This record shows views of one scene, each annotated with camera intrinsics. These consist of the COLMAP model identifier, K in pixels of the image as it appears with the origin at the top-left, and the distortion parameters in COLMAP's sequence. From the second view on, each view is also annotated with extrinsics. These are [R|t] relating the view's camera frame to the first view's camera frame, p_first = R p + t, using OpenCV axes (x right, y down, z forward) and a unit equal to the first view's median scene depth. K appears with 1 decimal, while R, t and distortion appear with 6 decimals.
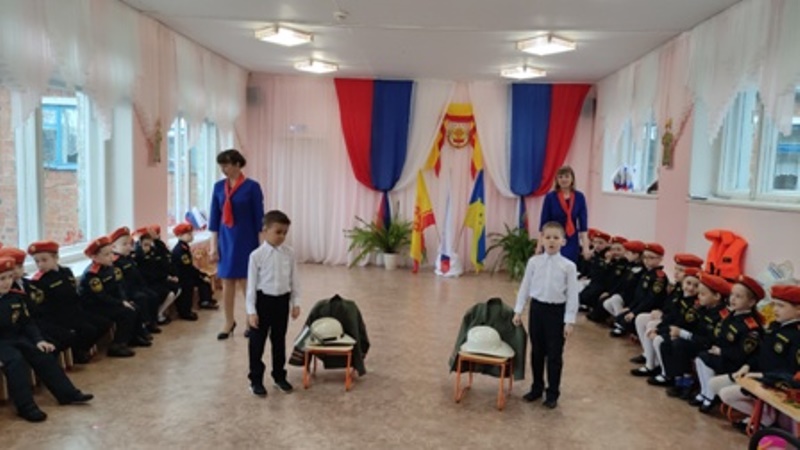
lens RADIAL K [[591.0, 0, 400.0], [0, 591.0, 225.0], [0, 0, 1]] dist [0.069511, -0.065298]
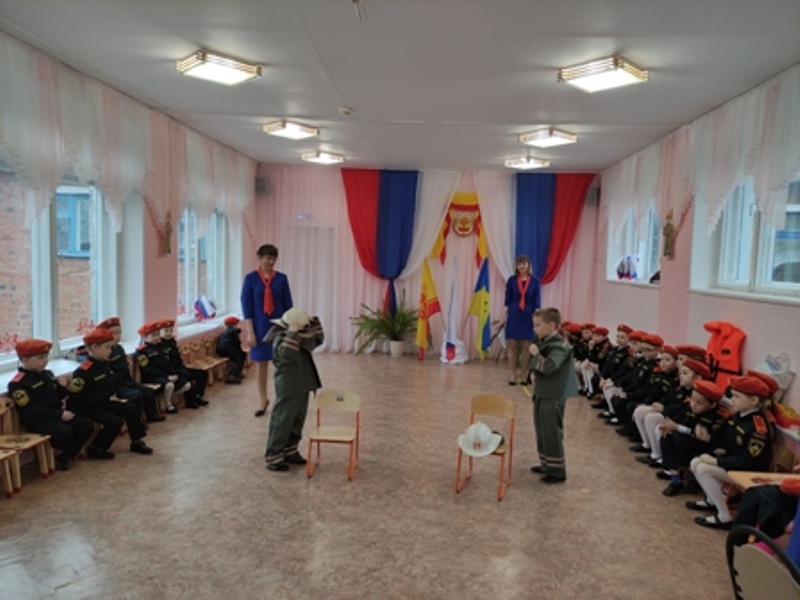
lens RADIAL K [[590.3, 0, 400.0], [0, 590.3, 300.0], [0, 0, 1]] dist [0.073677, -0.070318]
pose [[0.999871, 0.000251, -0.016036, 0.007712], [-0.000487, 0.999892, -0.014702, -0.008444], [0.016031, 0.014708, 0.999763, -0.013207]]
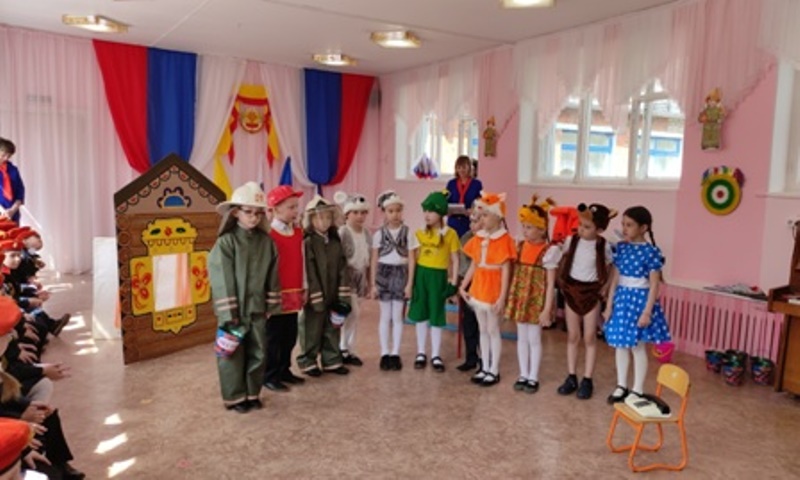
lens RADIAL K [[630.4, 0, 425.5], [0, 630.4, 240.5], [0, 0, 1]] dist [0.065049, -0.050453]
pose [[0.817576, -0.063704, 0.572286, -0.317914], [0.042958, 0.997840, 0.049704, -0.000770], [-0.574216, -0.016052, 0.818546, 0.040409]]
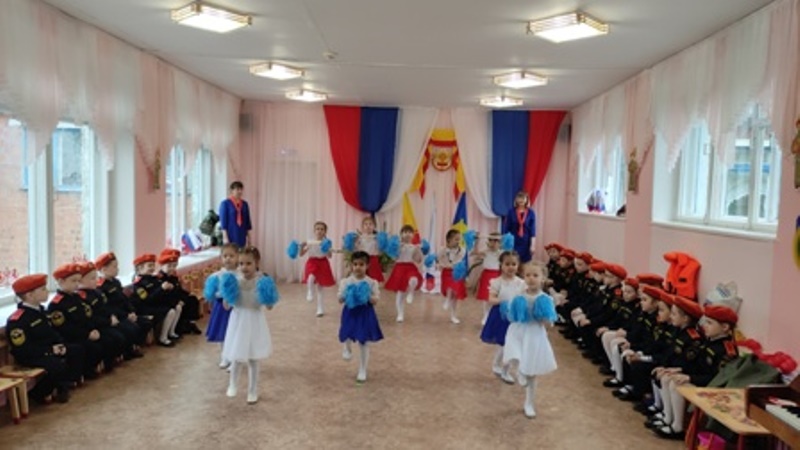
lens RADIAL K [[591.0, 0, 400.0], [0, 591.0, 225.0], [0, 0, 1]] dist [0.069511, -0.065298]
pose [[0.999809, -0.004931, 0.018890, 0.004490], [0.005385, 0.999695, -0.024082, -0.011730], [-0.018765, 0.024180, 0.999531, -0.056513]]
